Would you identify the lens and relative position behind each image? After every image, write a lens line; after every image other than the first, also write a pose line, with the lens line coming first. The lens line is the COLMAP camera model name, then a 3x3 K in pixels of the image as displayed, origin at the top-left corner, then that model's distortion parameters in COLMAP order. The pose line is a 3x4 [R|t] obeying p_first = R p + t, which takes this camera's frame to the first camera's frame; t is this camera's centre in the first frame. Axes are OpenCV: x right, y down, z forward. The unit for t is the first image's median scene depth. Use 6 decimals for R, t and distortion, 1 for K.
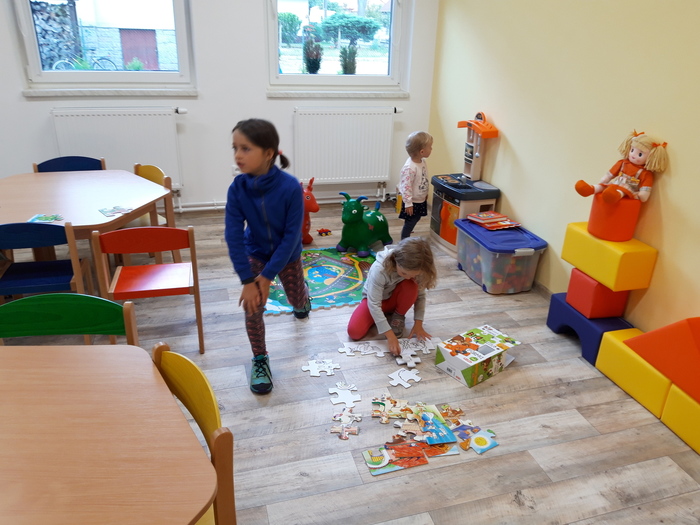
lens RADIAL K [[561.2, 0, 350.0], [0, 561.2, 262.5], [0, 0, 1]] dist [0.080408, -0.137972]
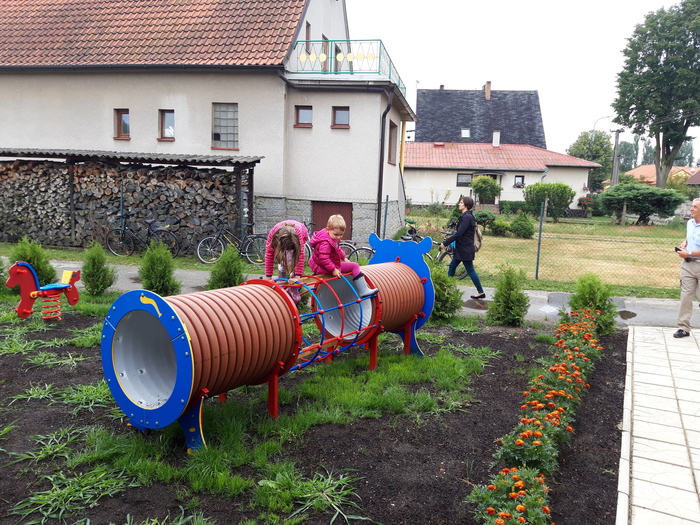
lens RADIAL K [[561.2, 0, 350.0], [0, 561.2, 262.5], [0, 0, 1]] dist [0.080408, -0.137972]
pose [[0.885675, 0.060221, -0.460384, 0.011780], [-0.185808, 0.954664, -0.232577, -0.076199], [0.425506, 0.291530, 0.856712, 0.182259]]
